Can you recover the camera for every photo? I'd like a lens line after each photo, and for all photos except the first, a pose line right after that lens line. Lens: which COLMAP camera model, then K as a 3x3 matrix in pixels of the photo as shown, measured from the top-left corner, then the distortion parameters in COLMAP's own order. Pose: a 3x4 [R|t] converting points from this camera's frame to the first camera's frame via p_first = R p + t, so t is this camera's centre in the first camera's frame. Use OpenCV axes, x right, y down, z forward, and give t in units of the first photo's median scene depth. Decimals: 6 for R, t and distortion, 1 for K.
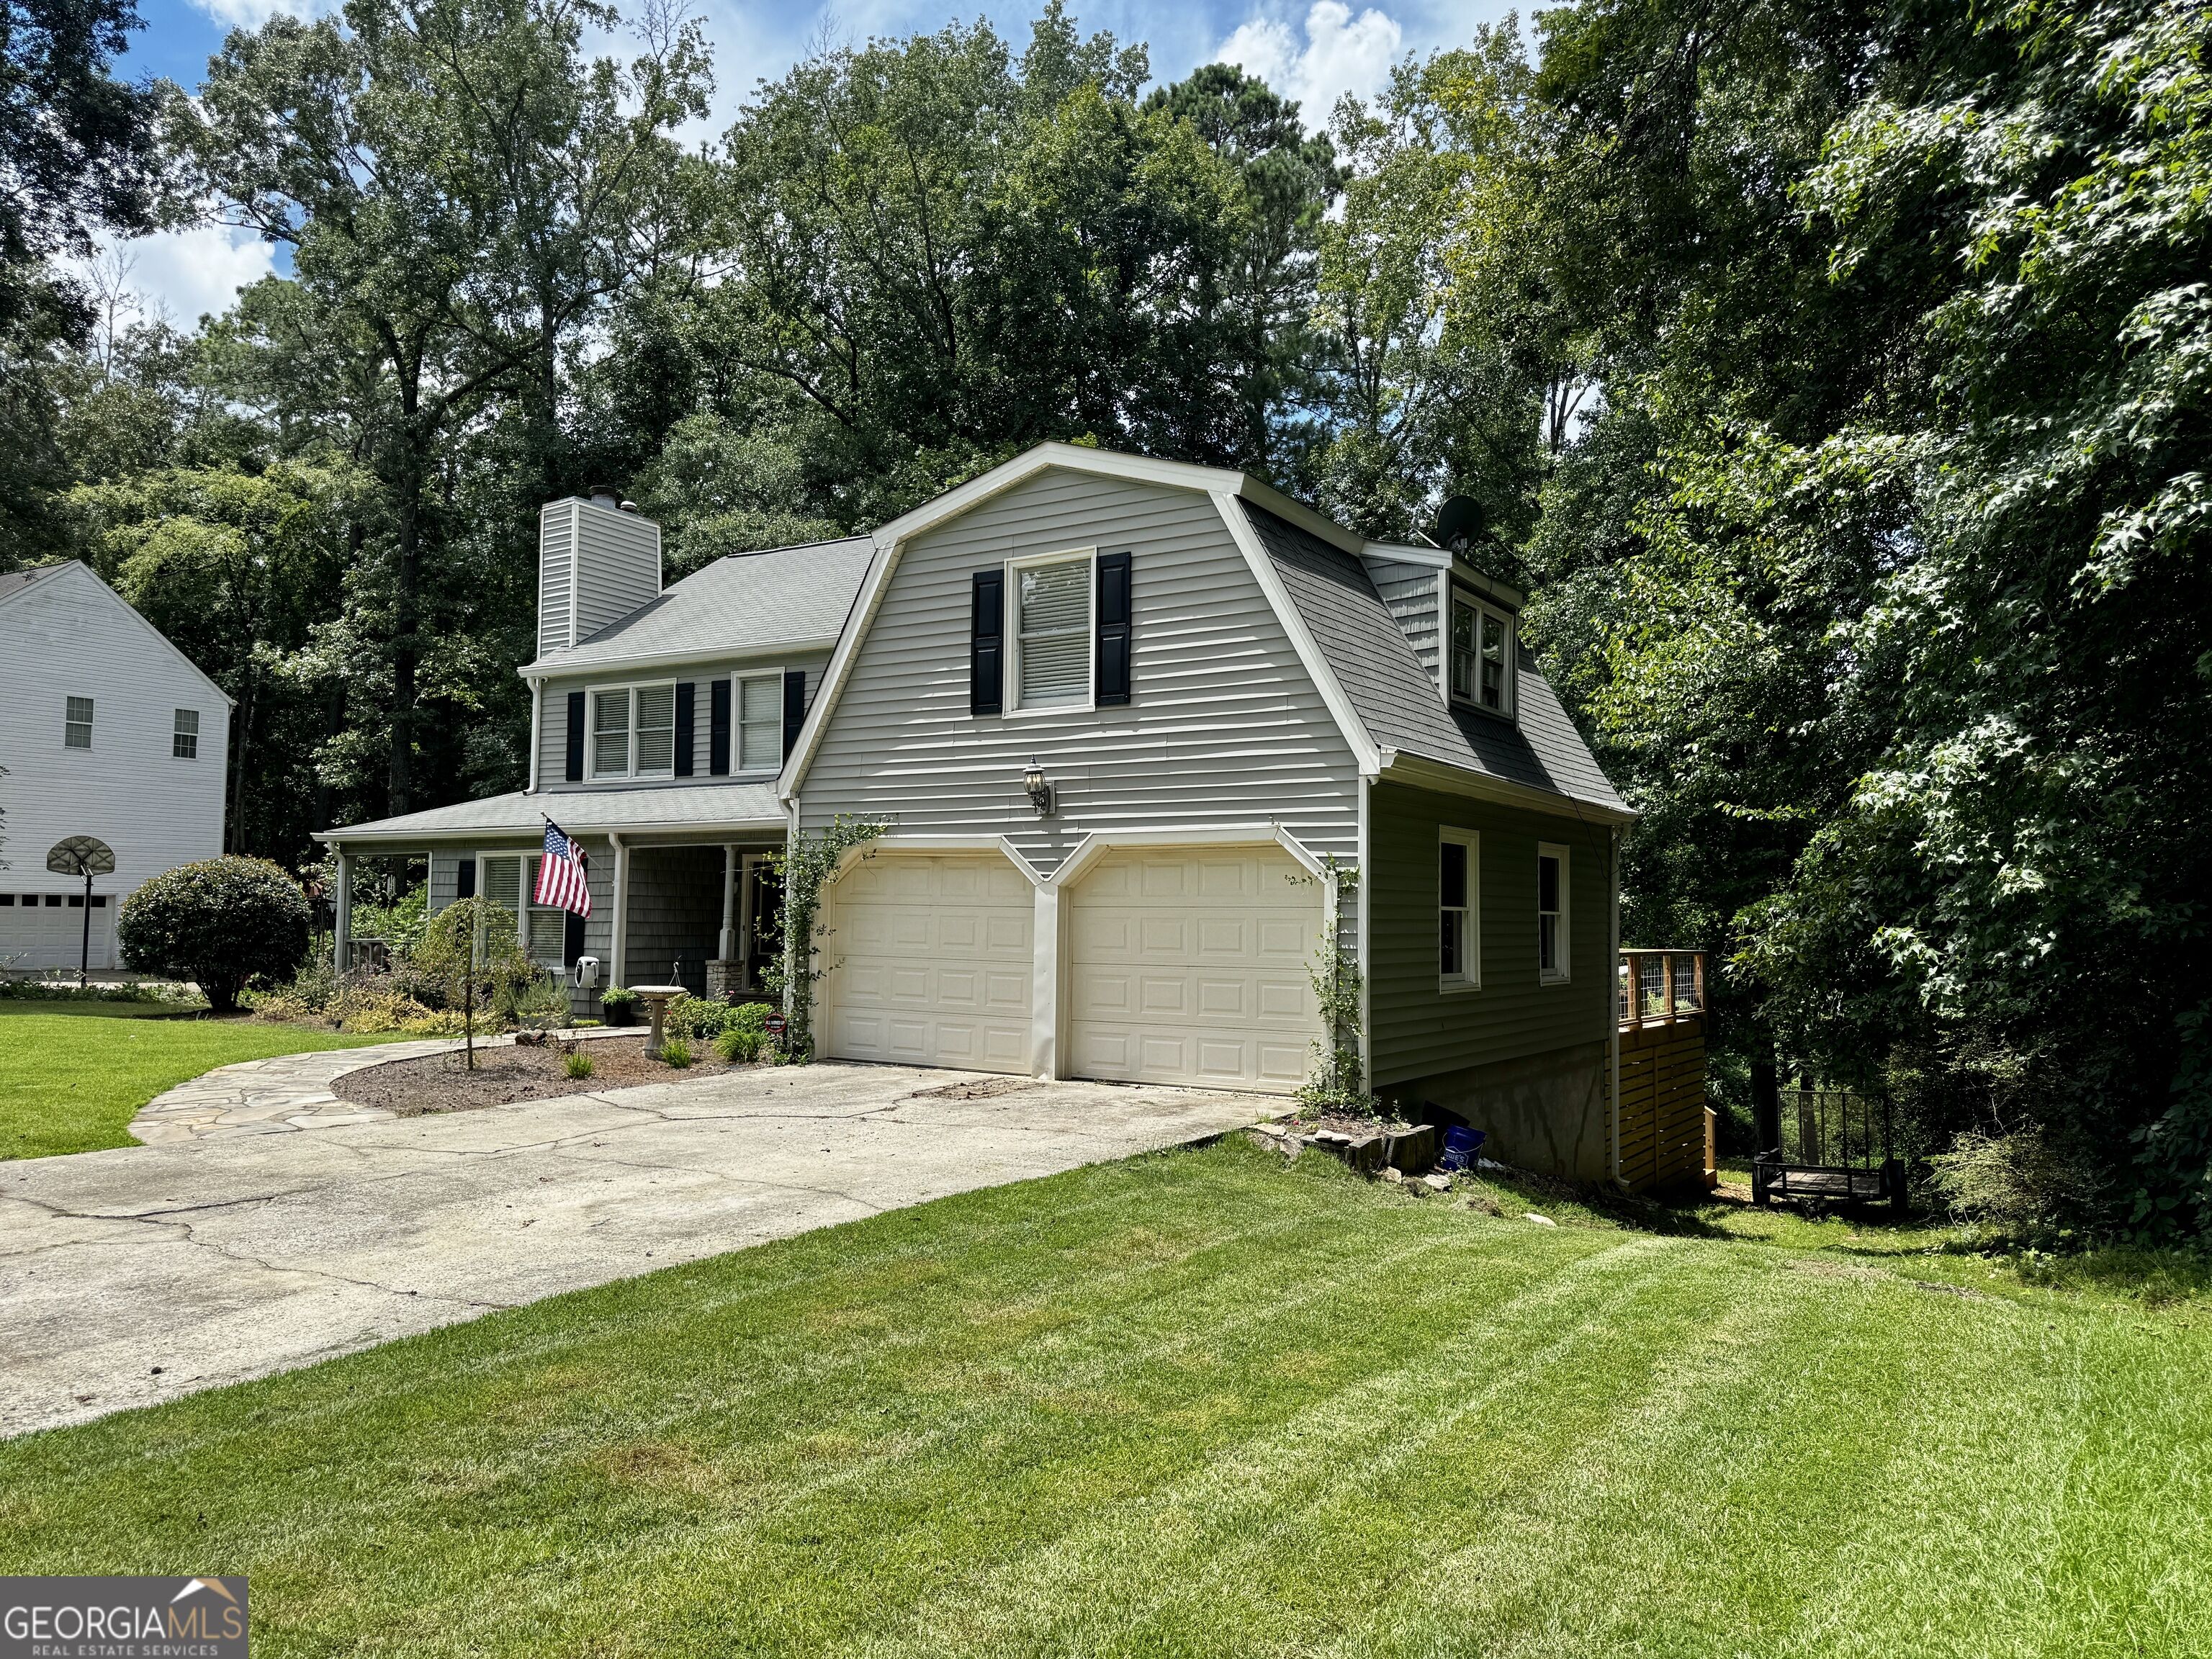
lens RADIAL K [[1555.8, 0, 1096.9], [0, 1555.8, 849.4], [0, 0, 1]] dist [0.060347, -0.032521]
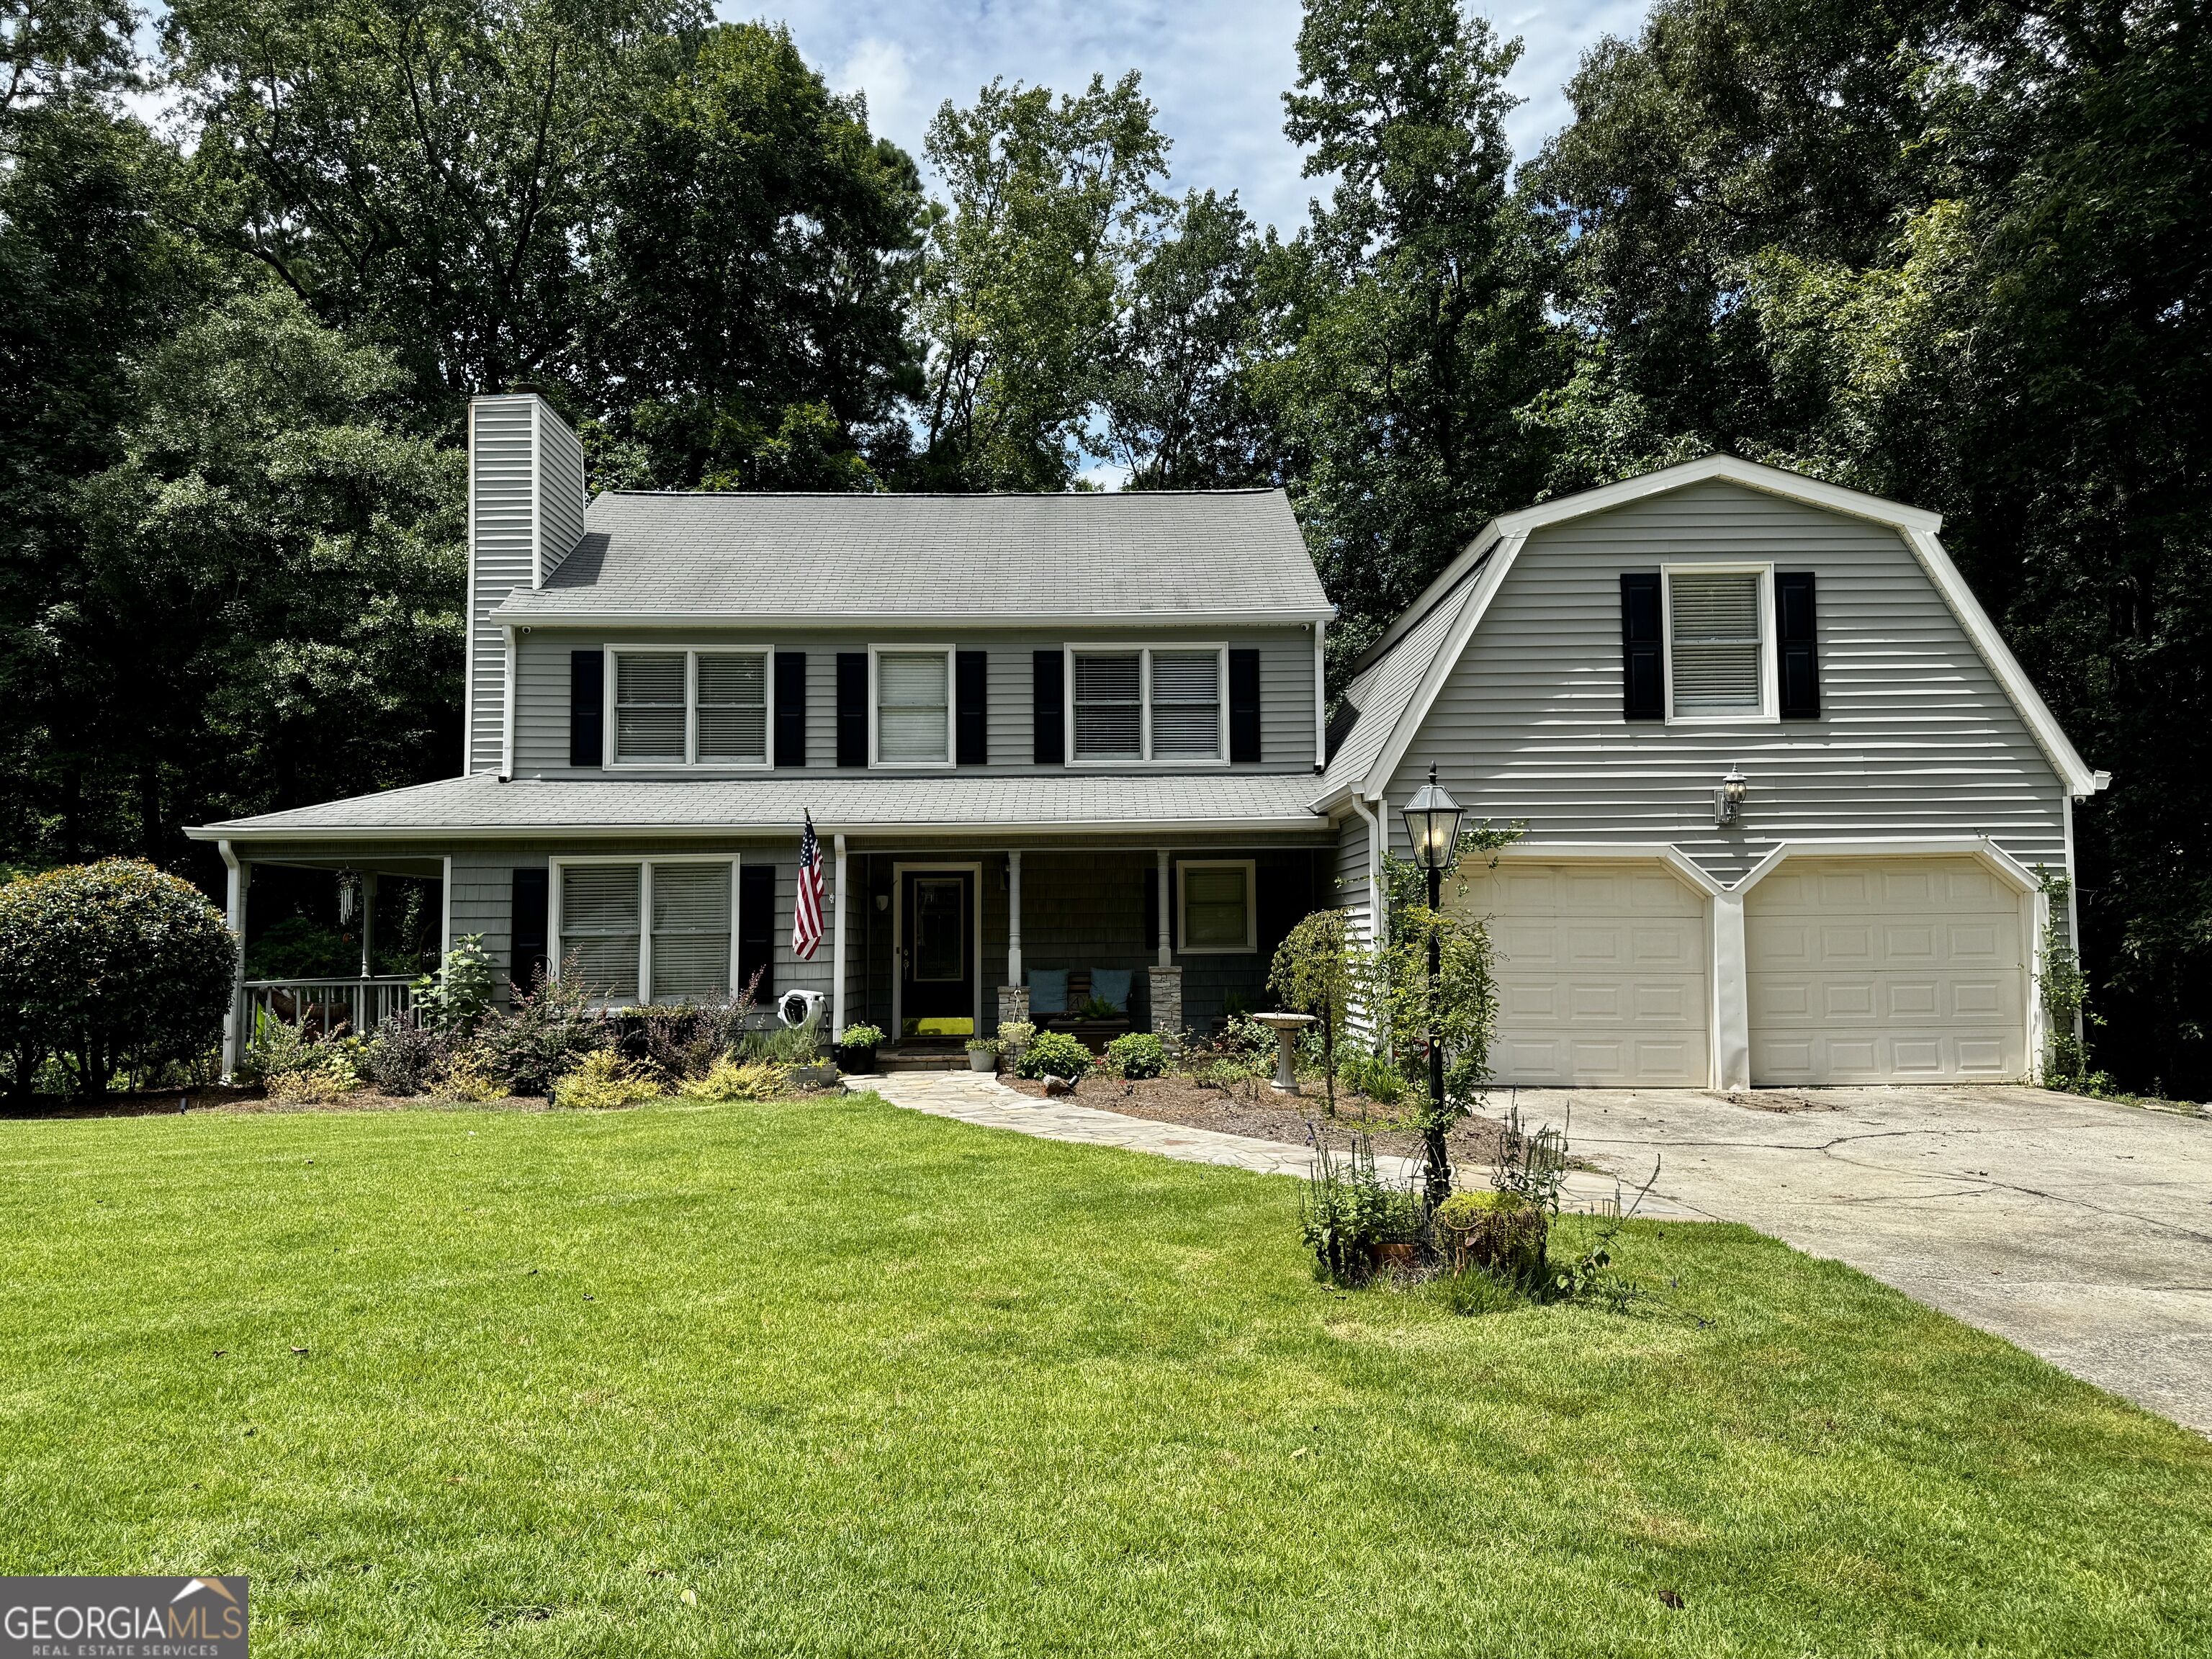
lens RADIAL K [[1555.8, 0, 1098.1], [0, 1555.8, 817.1], [0, 0, 1]] dist [0.060347, -0.032521]
pose [[0.834149, 0.024396, 0.551000, -0.592635], [-0.005849, 0.999356, -0.035392, 0.007445], [-0.551508, 0.026299, 0.833755, 0.245133]]
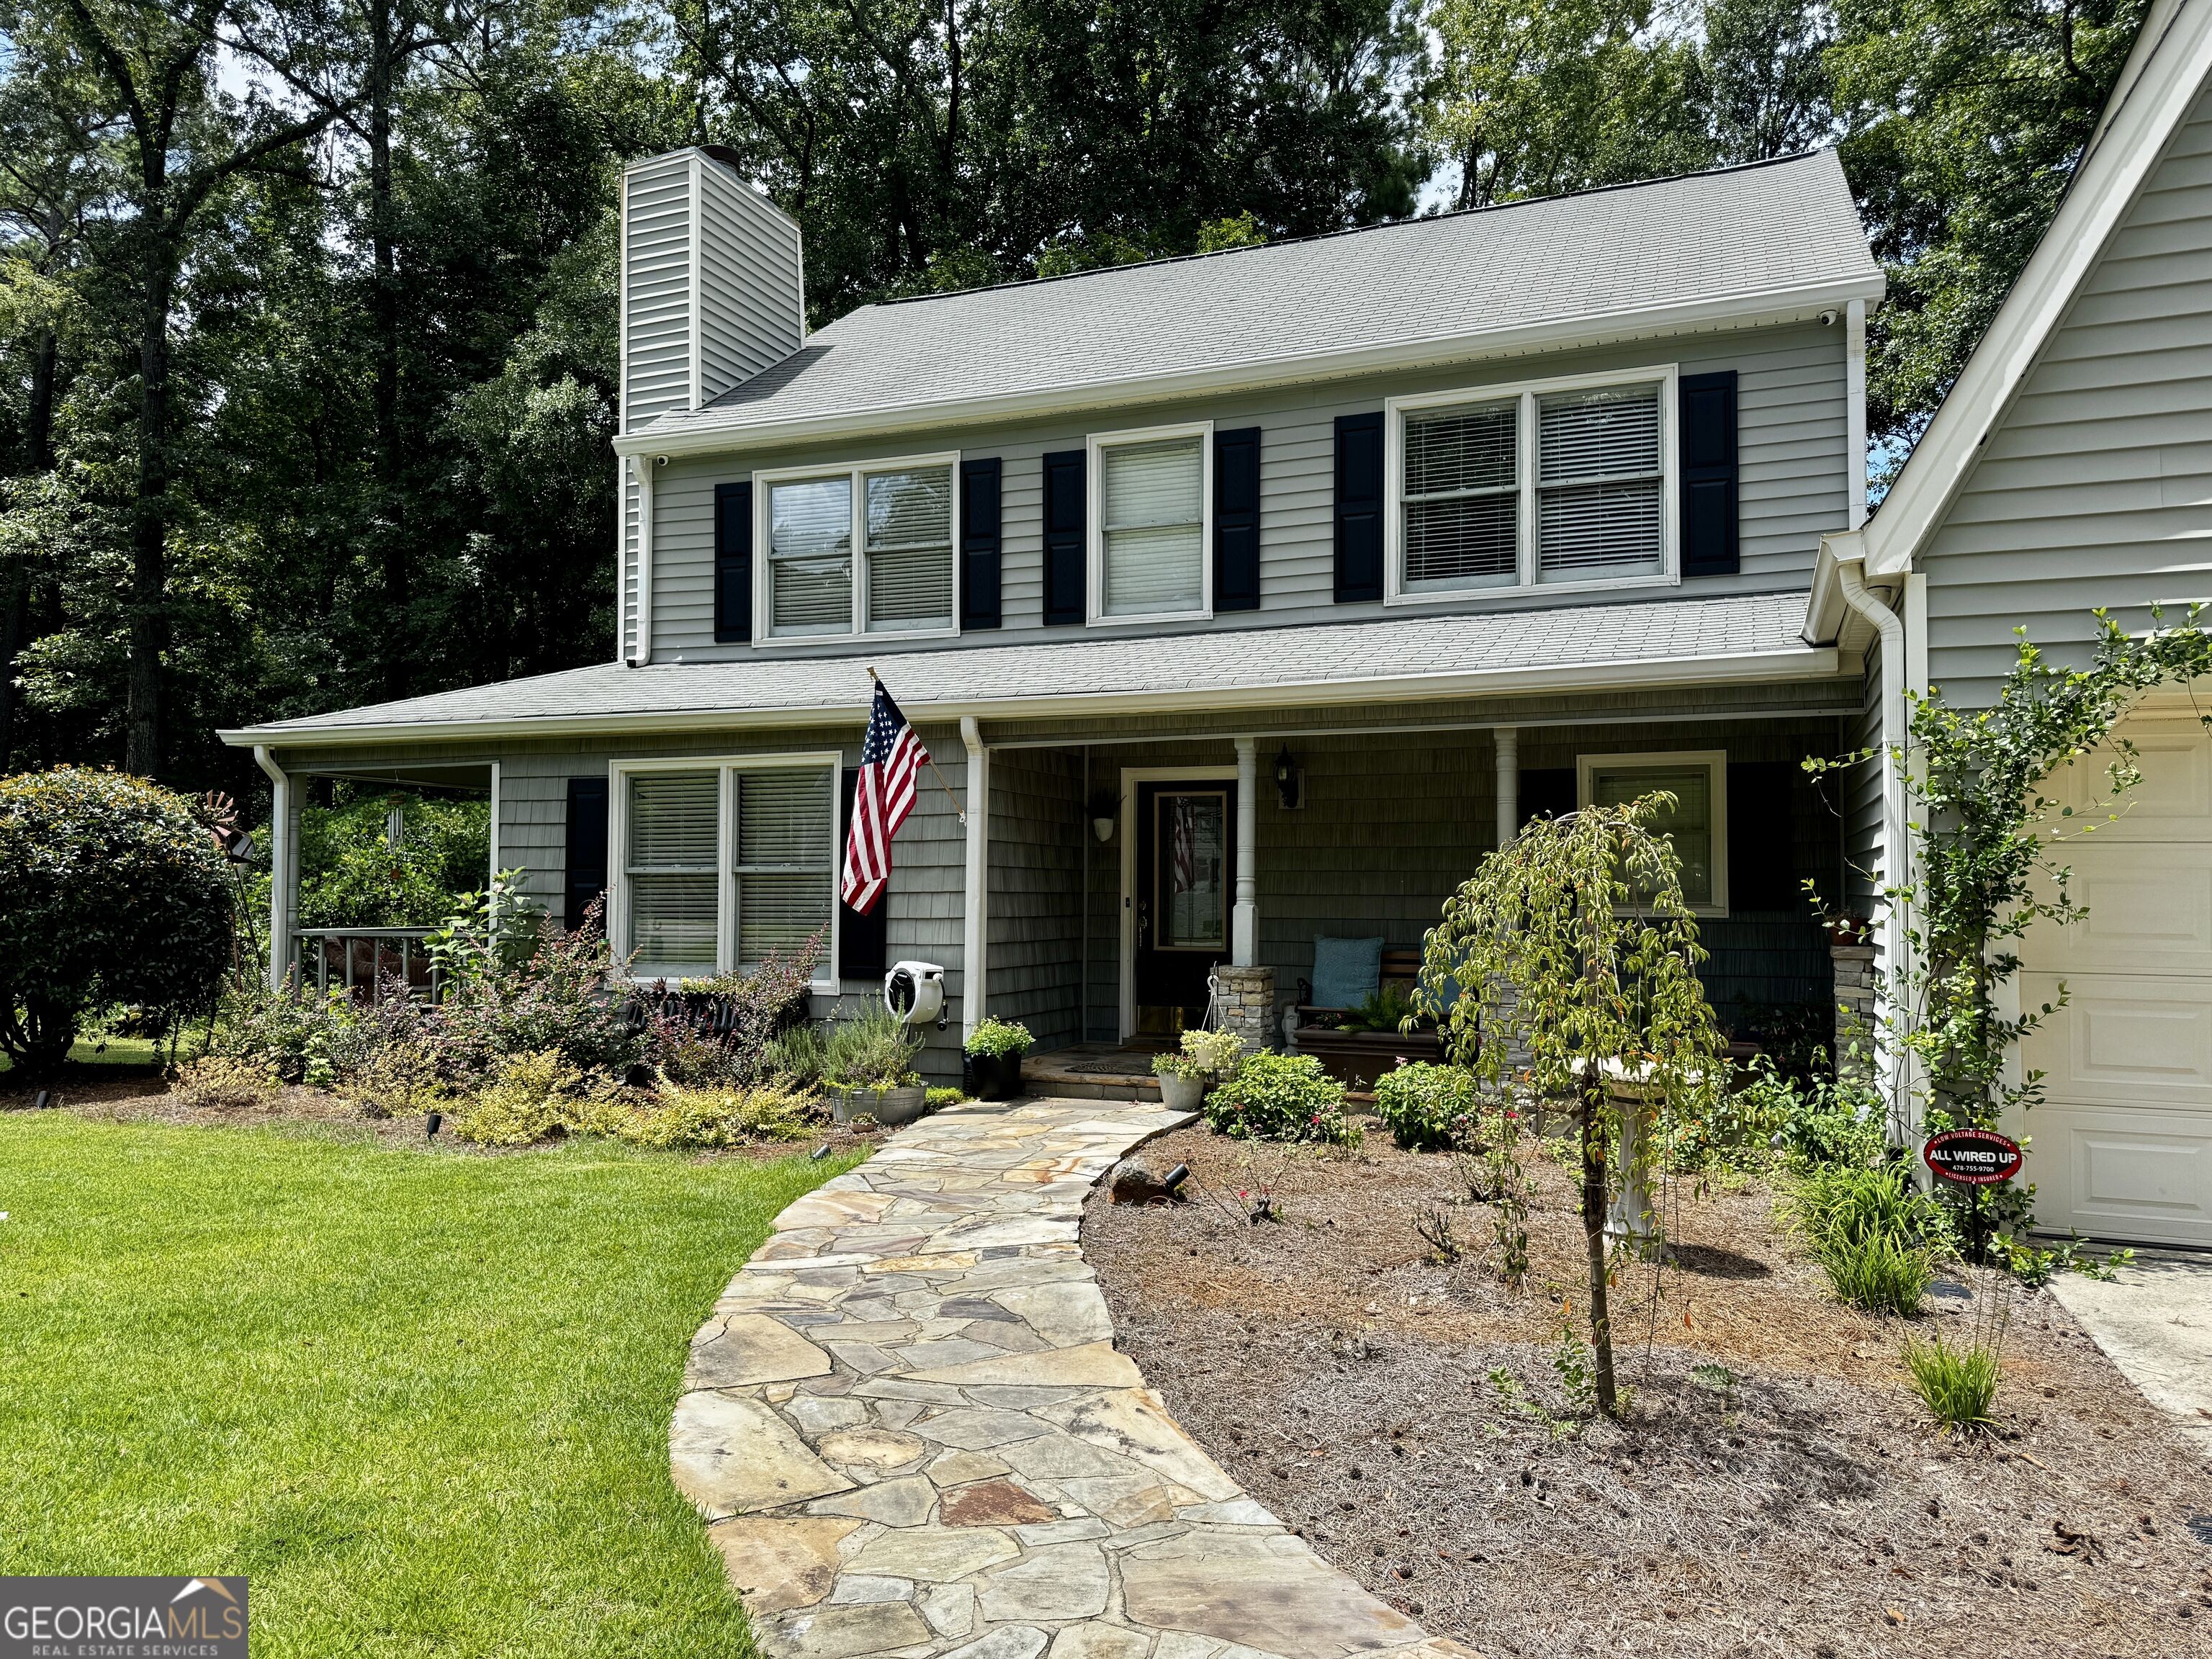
lens RADIAL K [[1555.8, 0, 1094.2], [0, 1555.8, 833.7], [0, 0, 1]] dist [0.060347, -0.032521]
pose [[0.982933, -0.001352, 0.183960, -0.336085], [-0.000553, 0.999947, 0.010306, 0.020275], [-0.183964, -0.010232, 0.982880, 0.466251]]
